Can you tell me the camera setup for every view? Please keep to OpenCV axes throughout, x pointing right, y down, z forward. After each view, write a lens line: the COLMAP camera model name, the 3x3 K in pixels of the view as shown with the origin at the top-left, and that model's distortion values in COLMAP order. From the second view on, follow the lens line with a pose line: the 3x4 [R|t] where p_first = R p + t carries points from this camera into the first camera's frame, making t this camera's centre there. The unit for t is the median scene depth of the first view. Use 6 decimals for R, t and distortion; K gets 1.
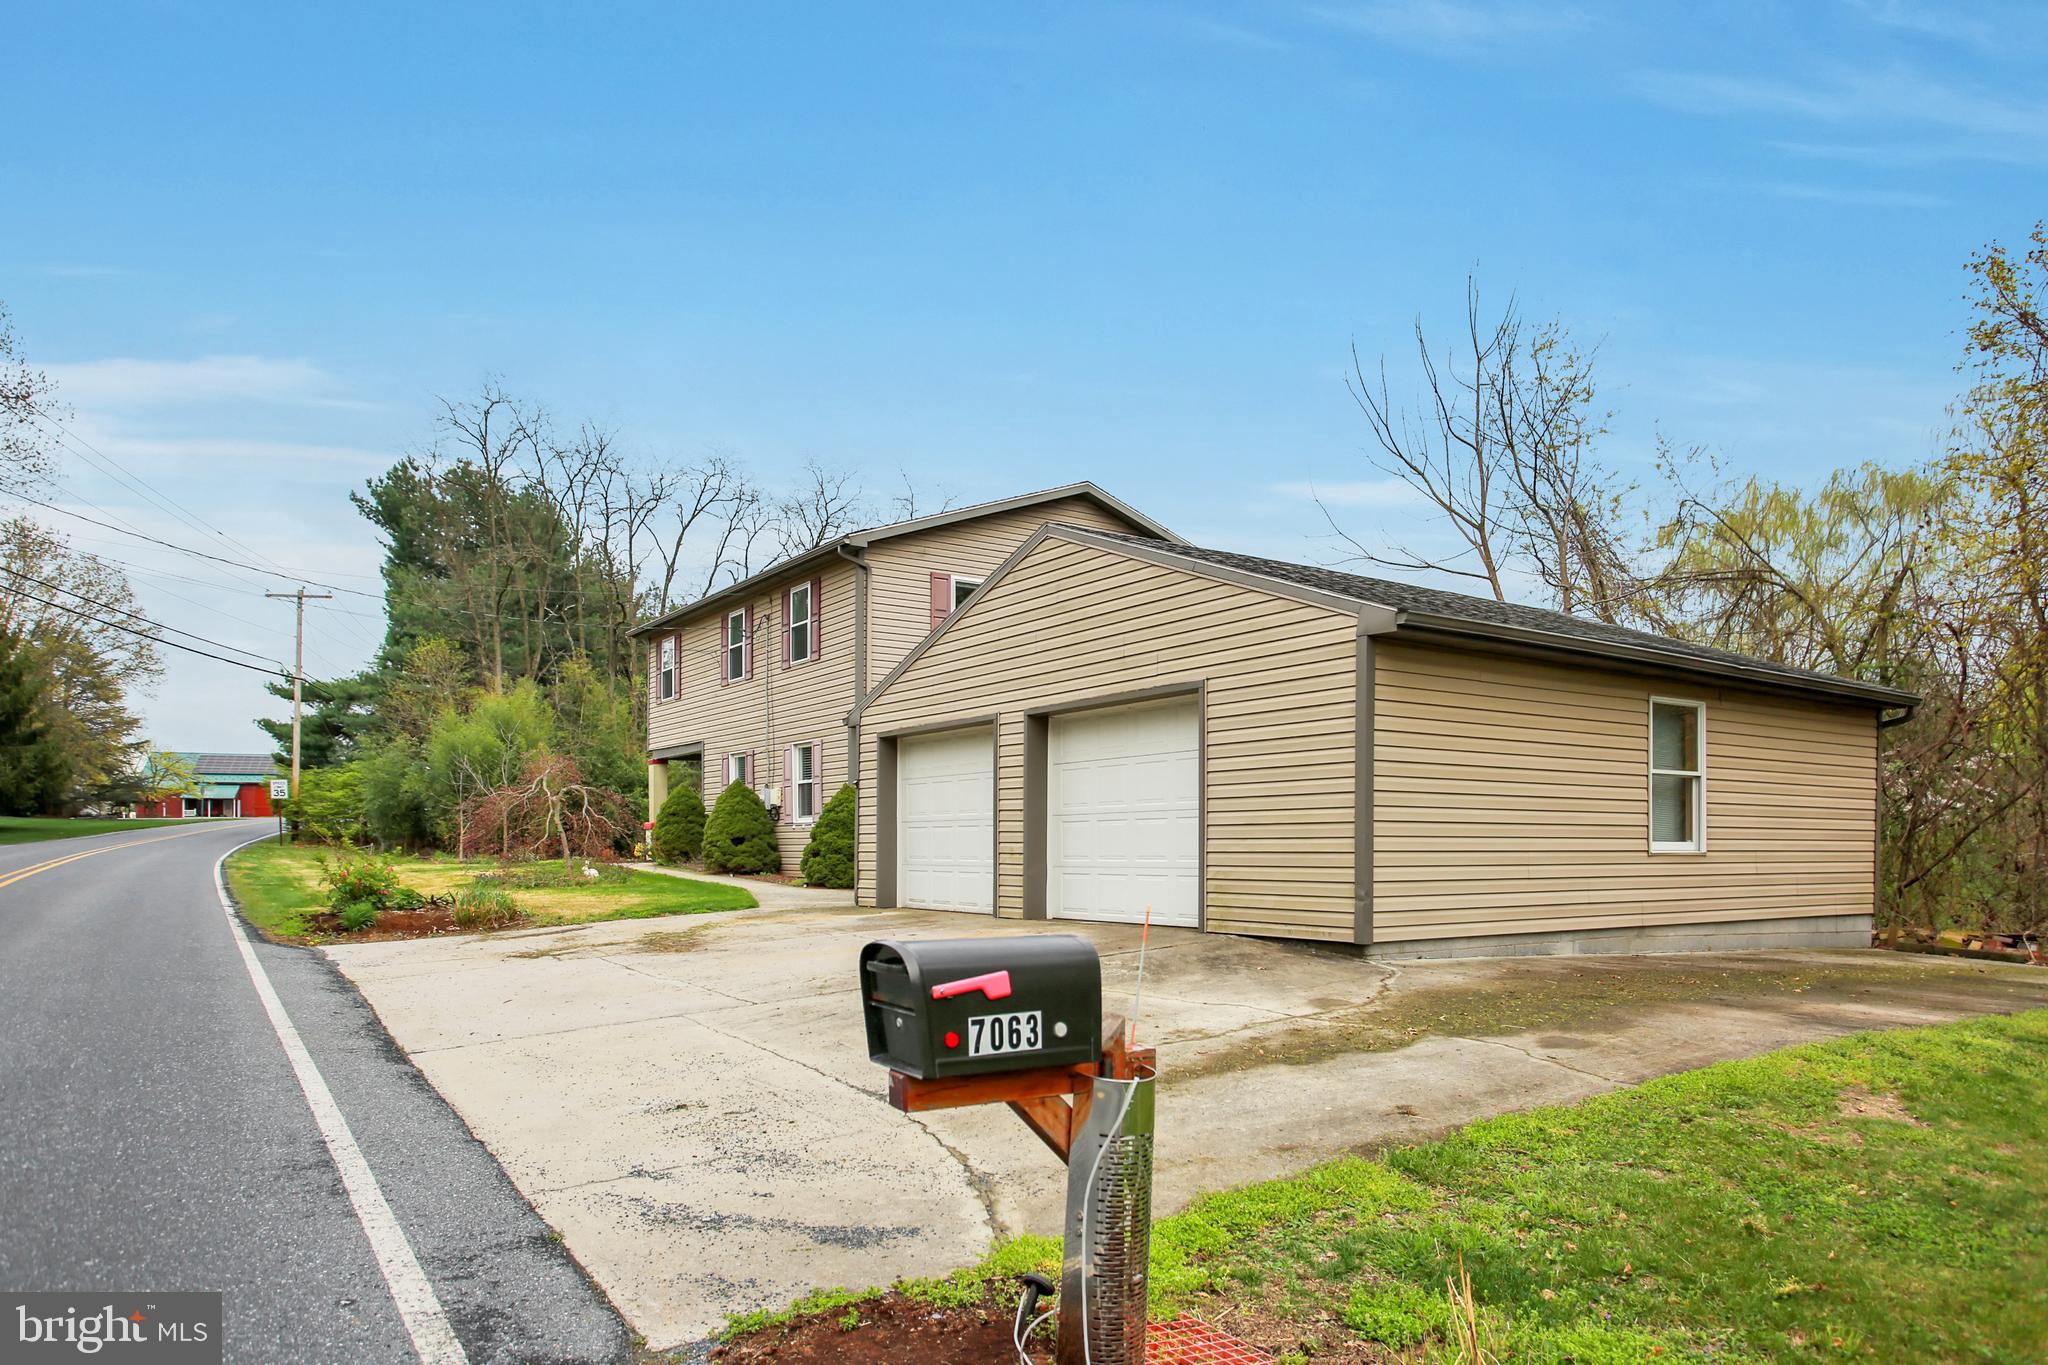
lens RADIAL K [[1350.7, 0, 1019.6], [0, 1350.7, 832.5], [0, 0, 1]] dist [-0.005347, -0.001202]
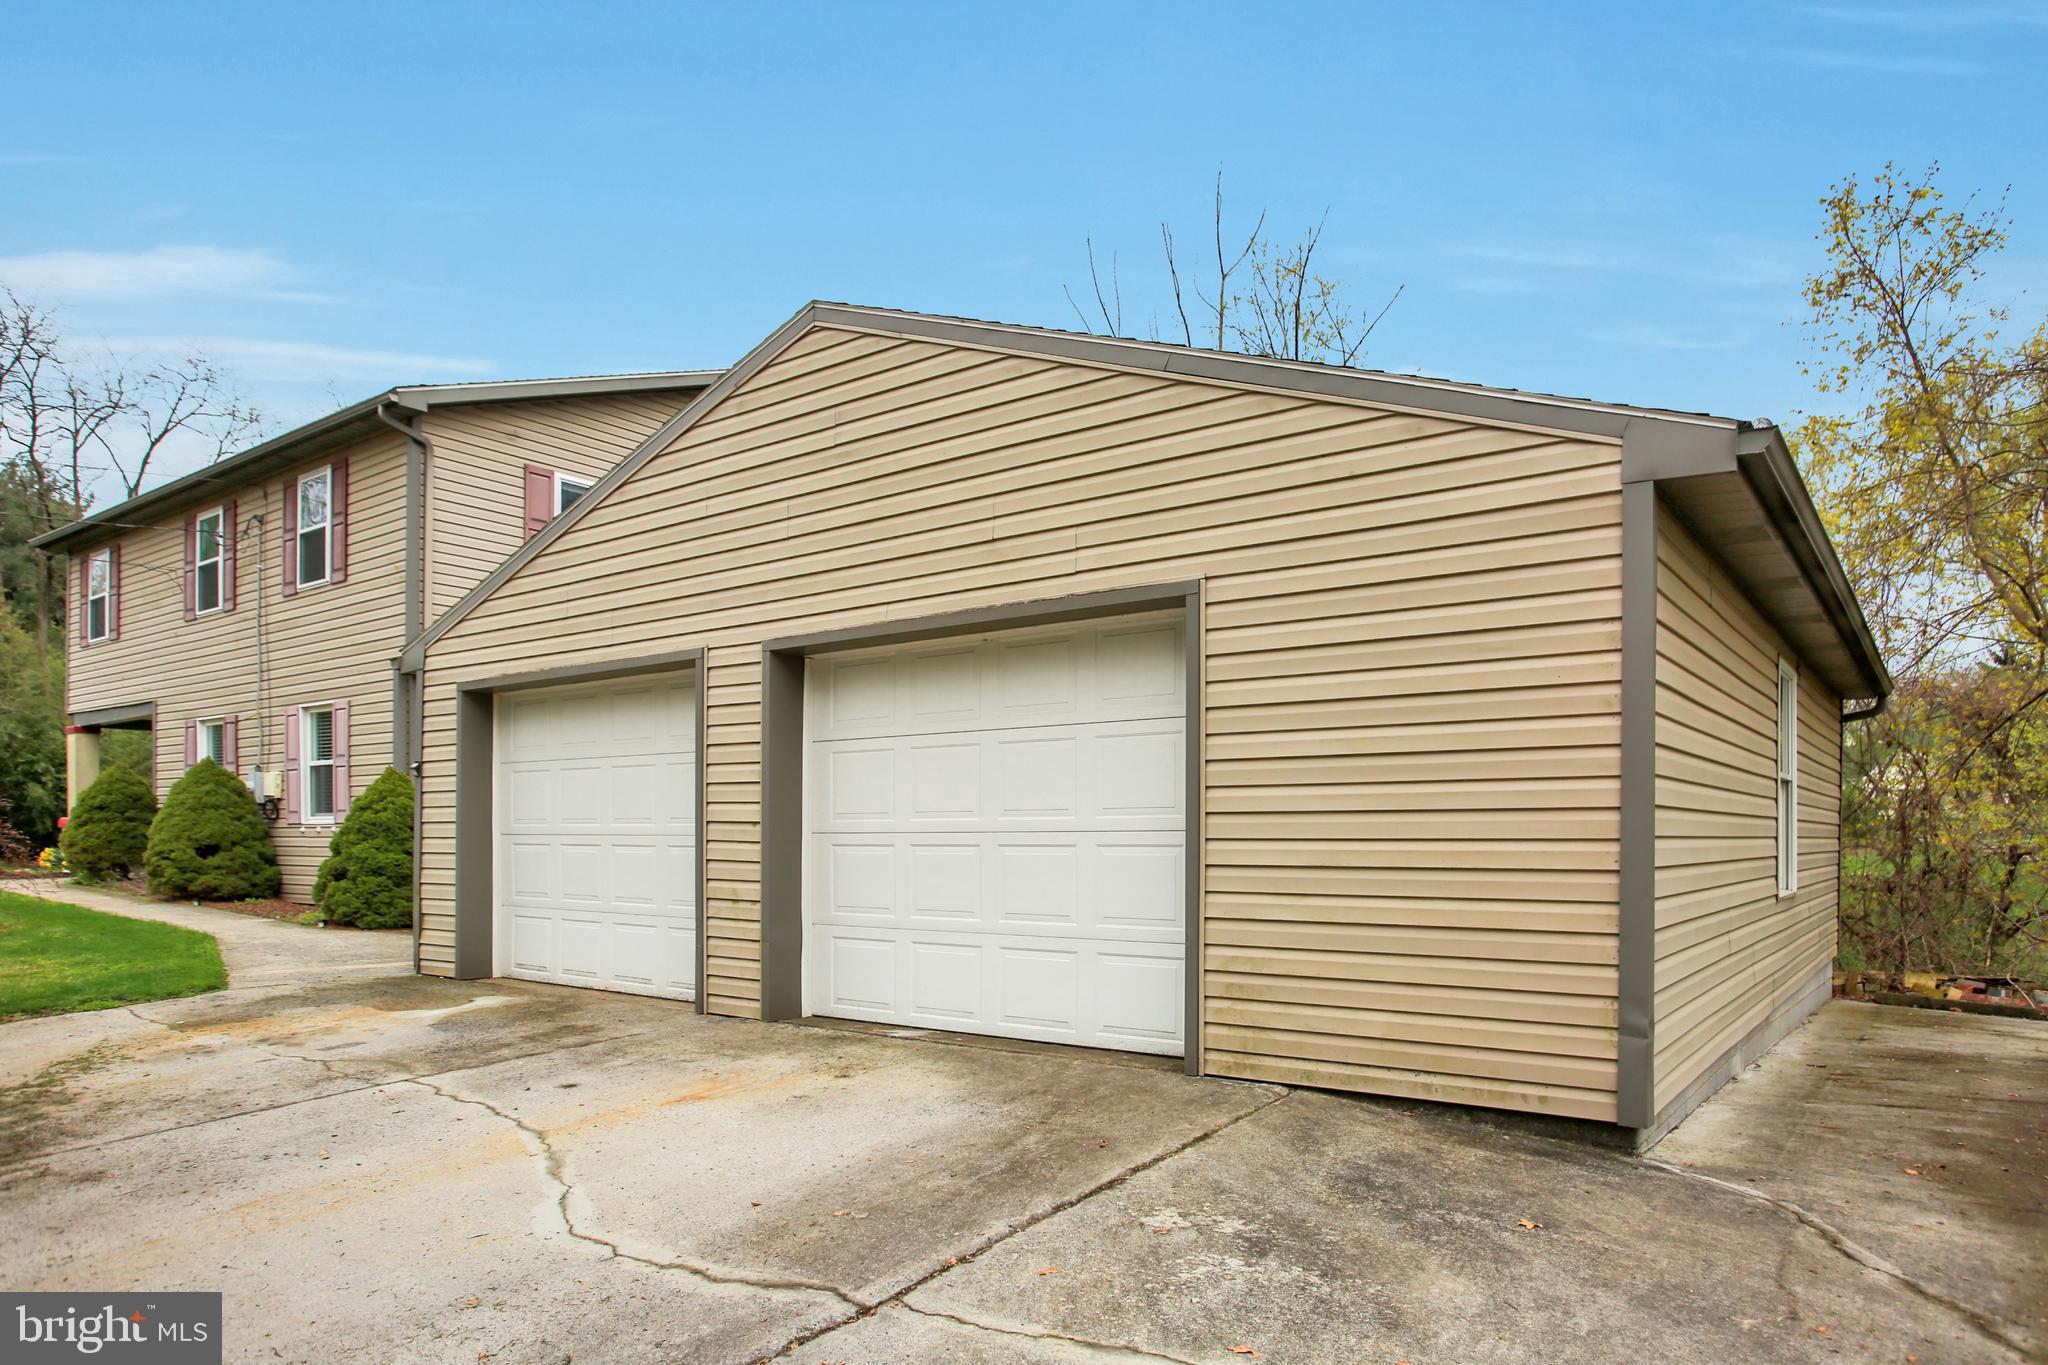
lens RADIAL K [[1277.1, 0, 1027.1], [0, 1277.1, 828.6], [0, 0, 1]] dist [-0.043439, 0.042062]
pose [[0.939223, 0.001118, 0.343304, -0.044074], [-0.004143, 0.999959, 0.008079, -0.011273], [-0.343281, -0.009010, 0.939189, 0.281707]]
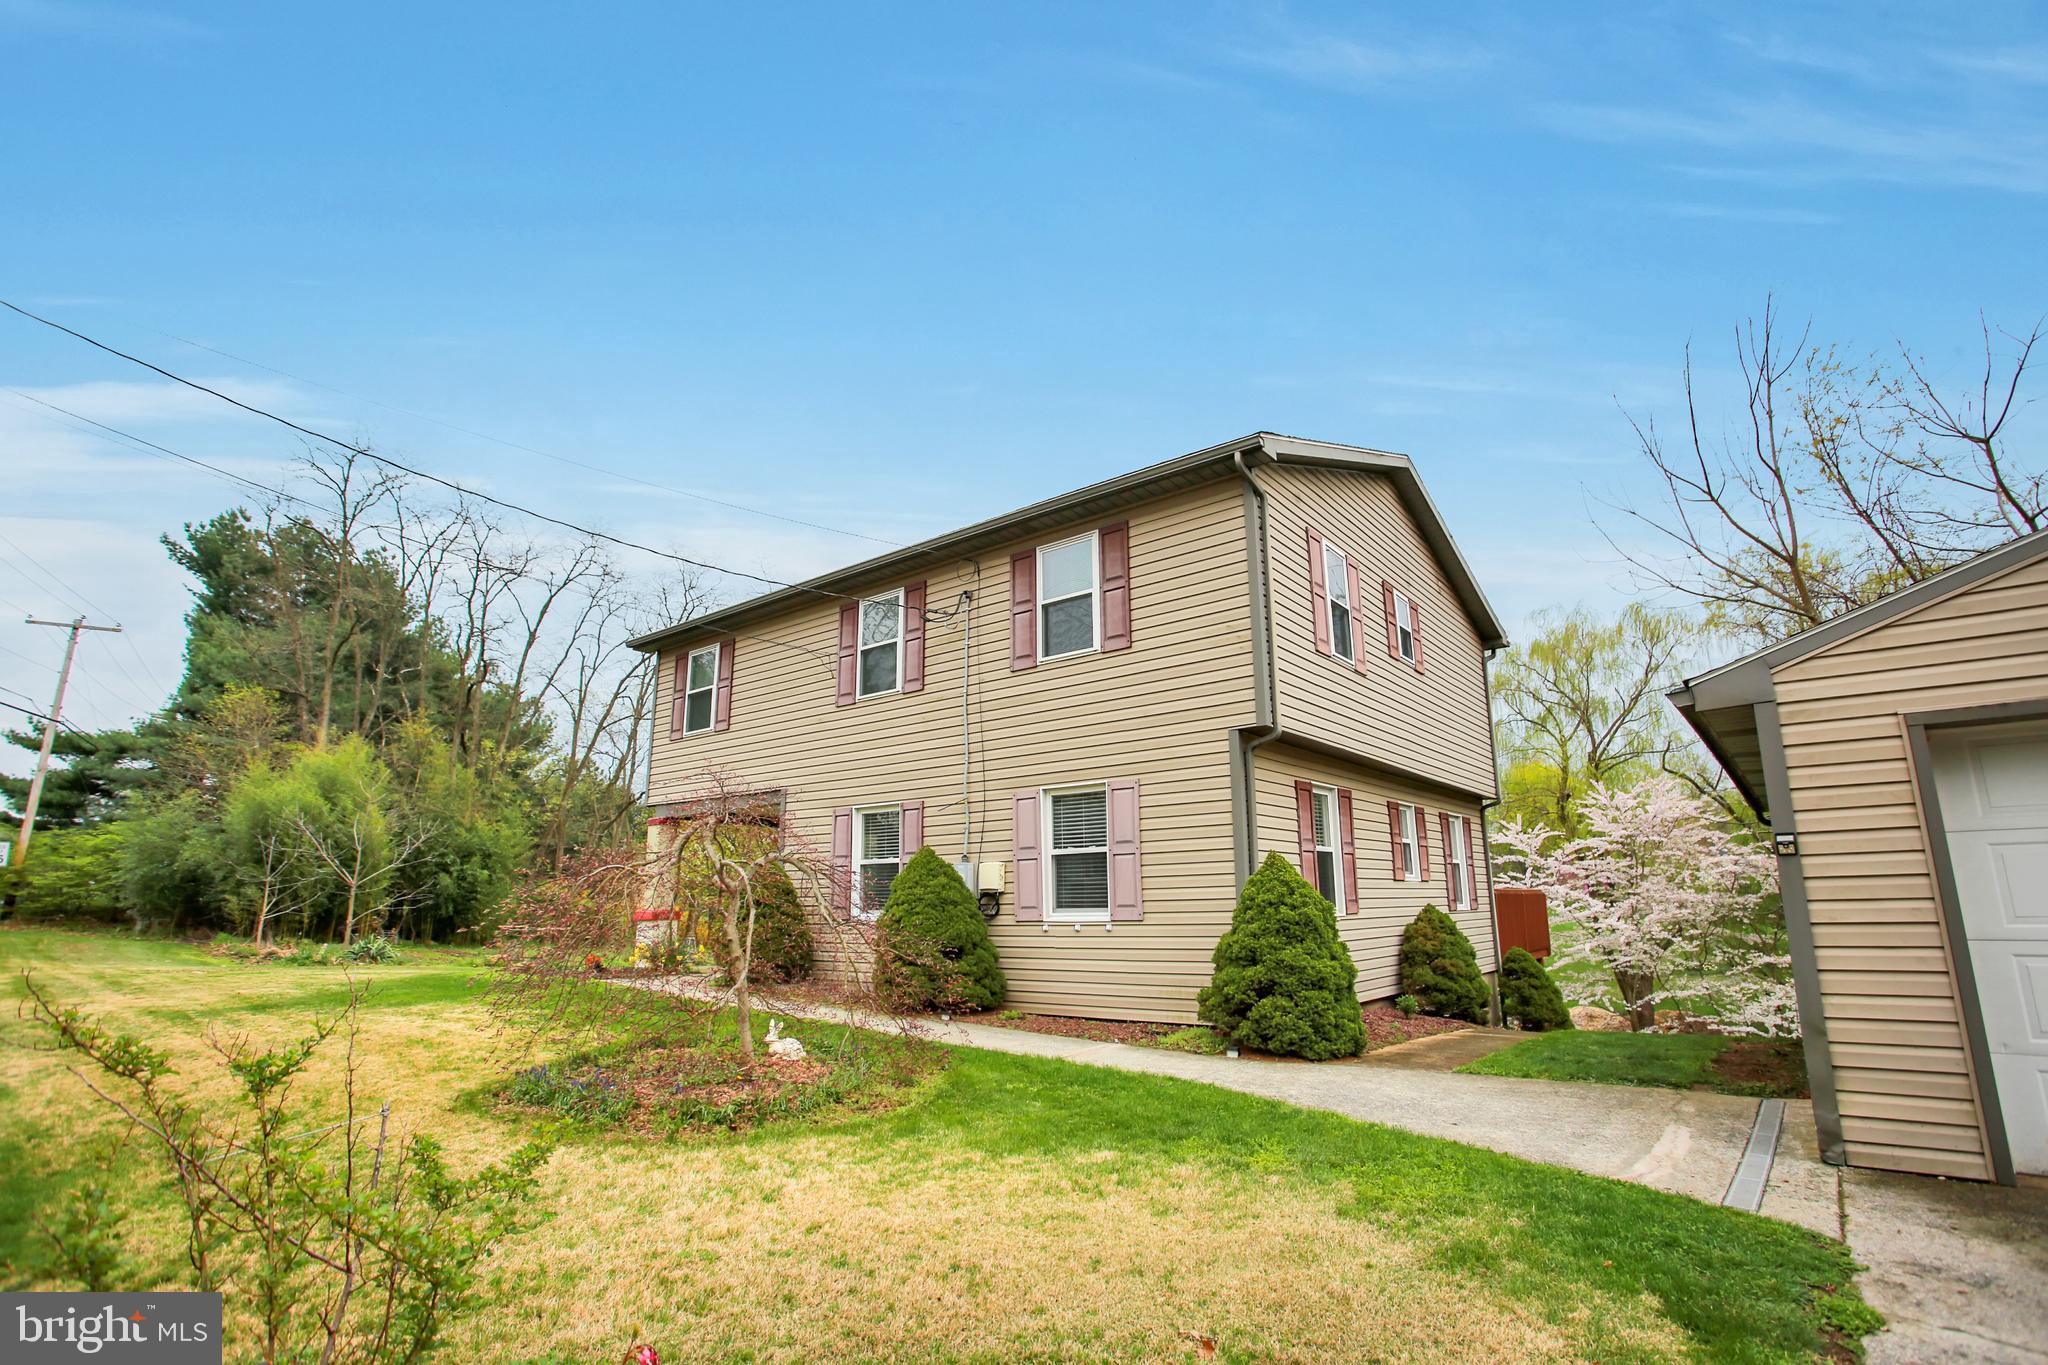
lens RADIAL K [[973.7, 0, 1024.0], [0, 973.7, 682.5], [0, 0, 1]] dist [-0.050534, 0.020383]
pose [[0.950724, 0.061136, 0.303950, -0.313307], [0.005733, 0.976731, -0.214391, -0.018079], [-0.309985, 0.205569, 0.928252, 0.585570]]
